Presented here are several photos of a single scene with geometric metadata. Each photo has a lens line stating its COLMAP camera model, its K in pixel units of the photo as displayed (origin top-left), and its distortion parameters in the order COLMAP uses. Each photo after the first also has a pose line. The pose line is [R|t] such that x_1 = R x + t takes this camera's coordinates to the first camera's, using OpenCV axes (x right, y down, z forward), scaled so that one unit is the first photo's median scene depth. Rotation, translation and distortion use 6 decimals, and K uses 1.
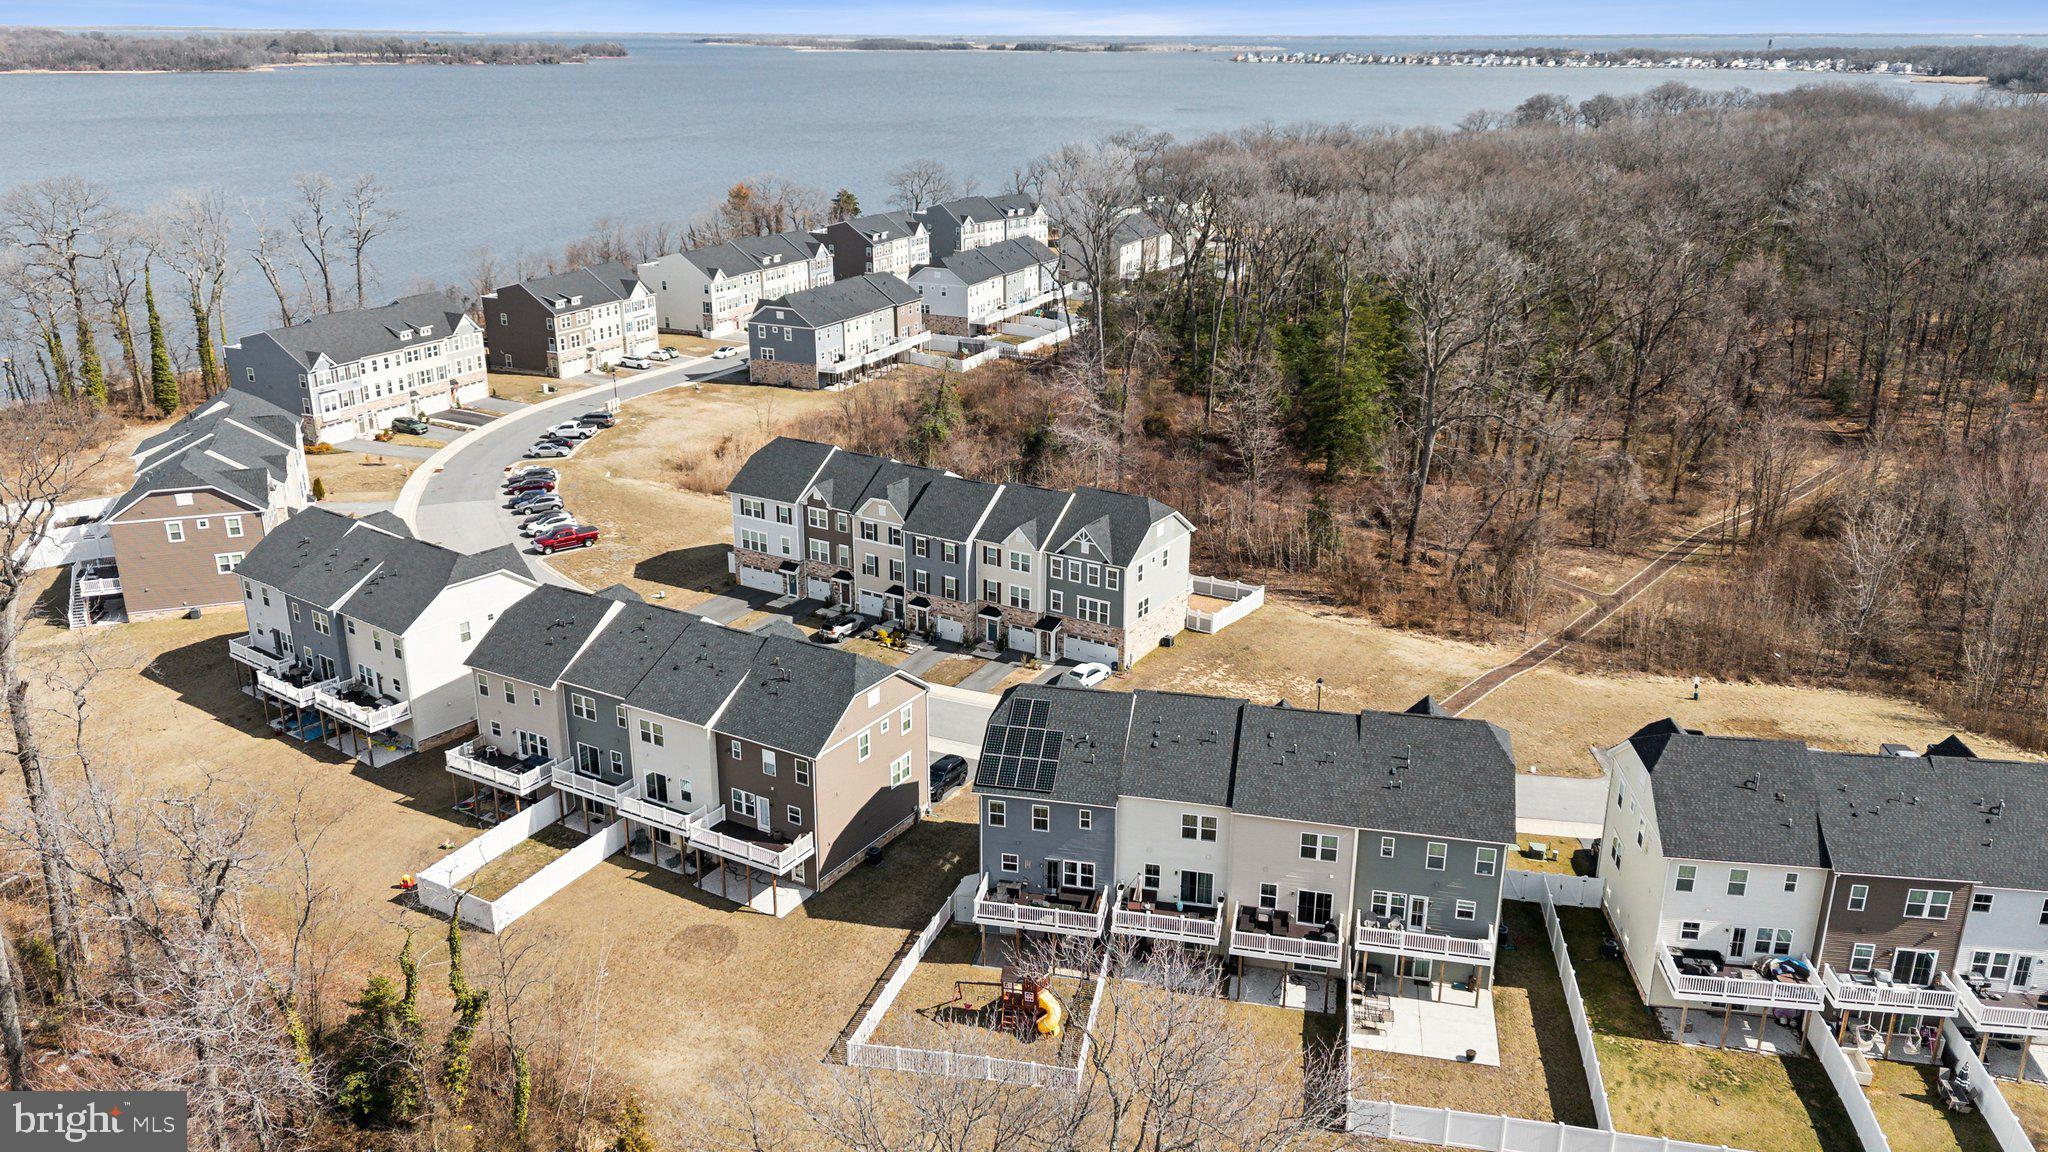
lens RADIAL K [[1555.9, 0, 1017.7], [0, 1555.9, 576.8], [0, 0, 1]] dist [0.091332, -0.092589]
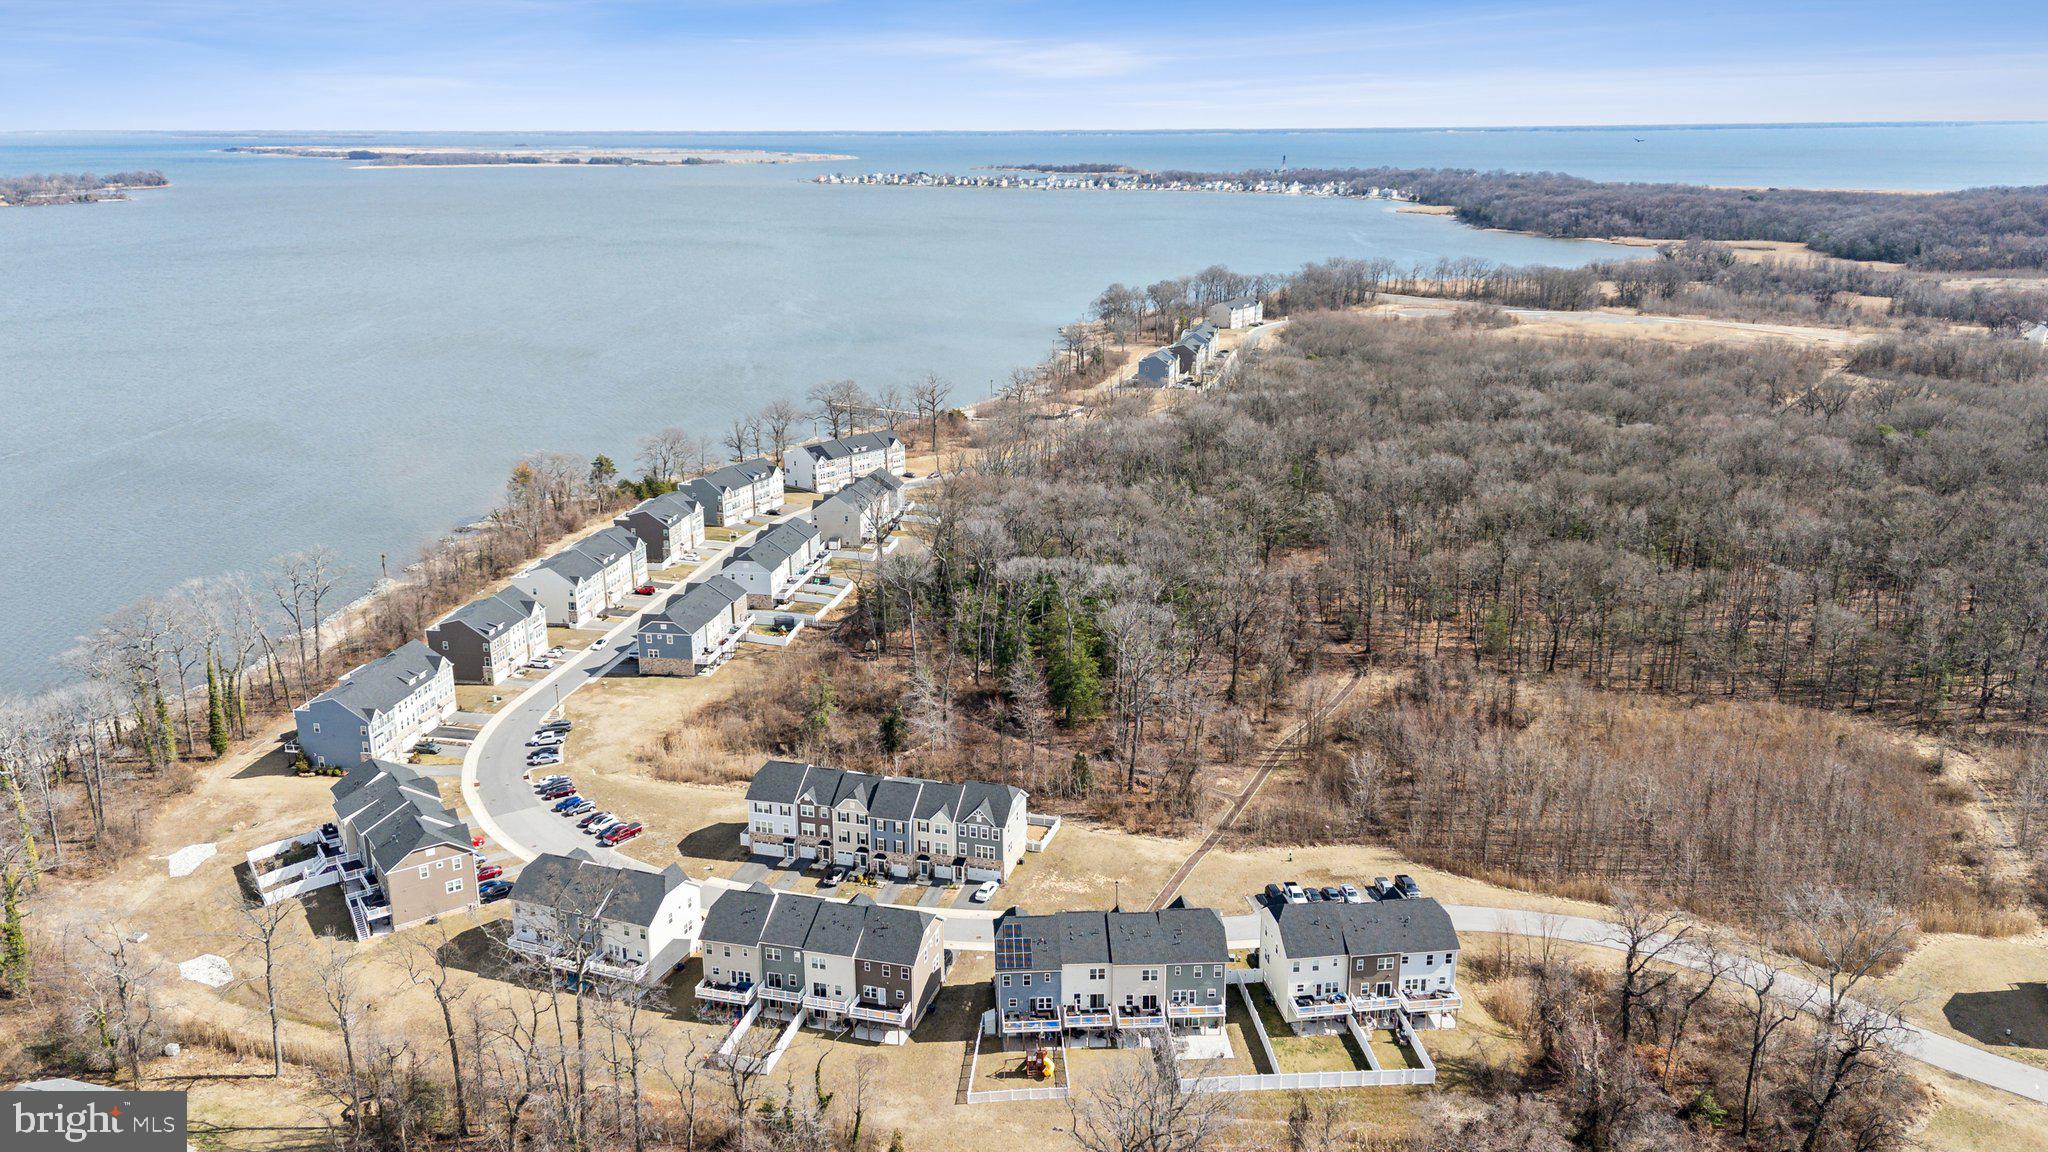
lens RADIAL K [[1599.9, 0, 1024.0], [0, 1599.9, 576.0], [0, 0, 1]] dist [0.138558, -0.315901]
pose [[0.963961, -0.083598, 0.252567, -0.373567], [0.096073, 0.994670, -0.037450, -0.237077], [-0.248090, 0.060365, 0.966855, -0.893518]]
